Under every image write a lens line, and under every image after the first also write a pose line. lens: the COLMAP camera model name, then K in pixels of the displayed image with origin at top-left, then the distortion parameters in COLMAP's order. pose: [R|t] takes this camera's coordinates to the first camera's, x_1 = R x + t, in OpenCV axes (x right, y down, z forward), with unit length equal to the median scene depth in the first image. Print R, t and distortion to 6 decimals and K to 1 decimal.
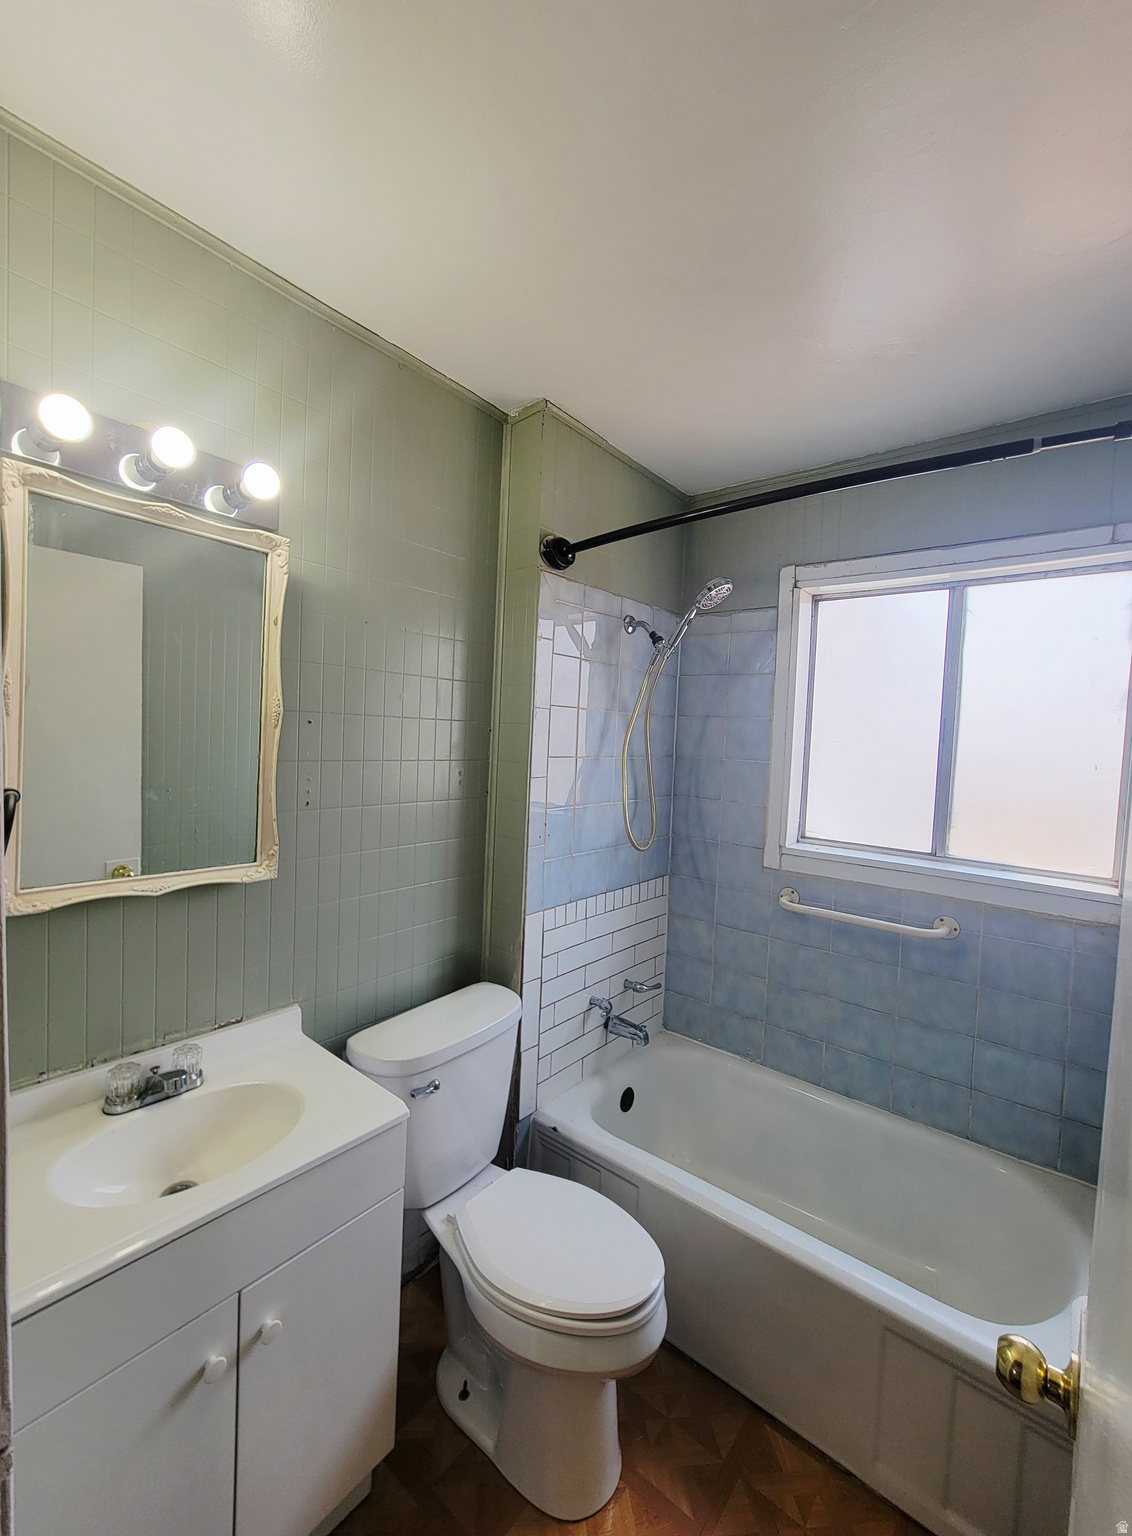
lens RADIAL K [[642.3, 0, 566.0], [0, 642.3, 768.0], [0, 0, 1]] dist [-0.001304, -0.000256]
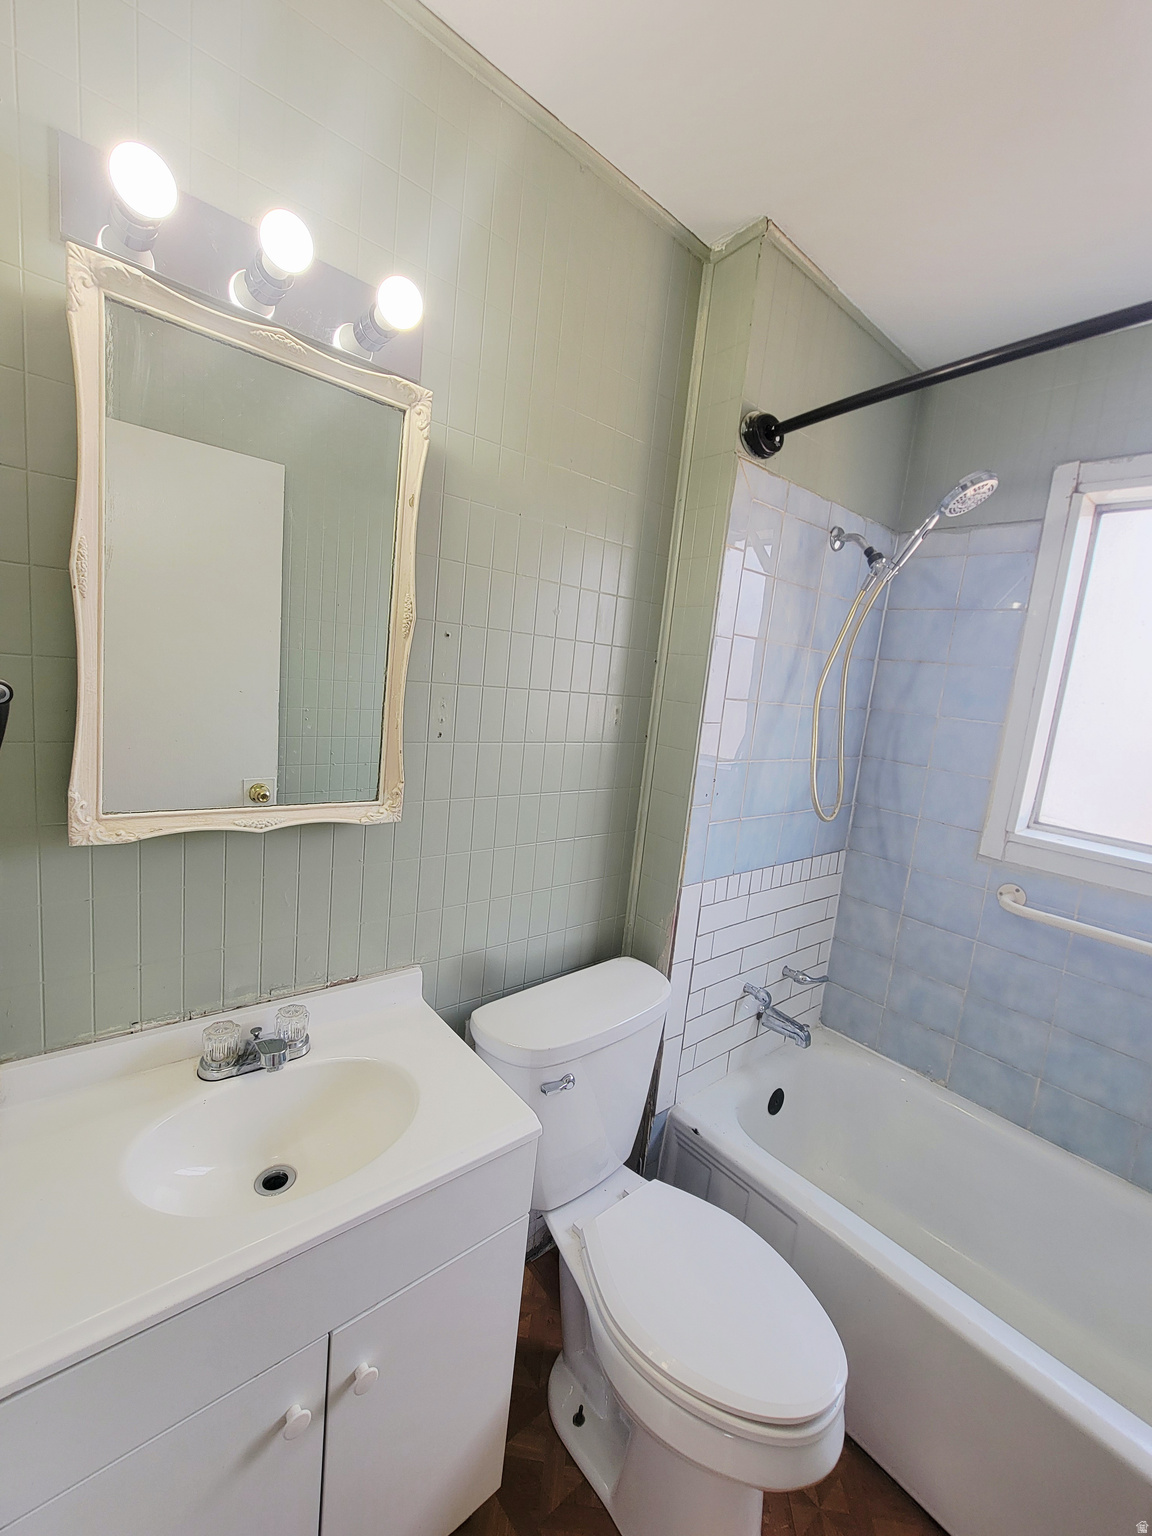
lens RADIAL K [[625.5, 0, 587.3], [0, 625.5, 769.2], [0, 0, 1]] dist [-0.000579, 0.000017]
pose [[0.984511, 0.081089, -0.155443, -0.072912], [-0.066906, 0.993283, 0.094404, 0.008994], [0.162055, -0.082542, 0.983324, 0.196938]]
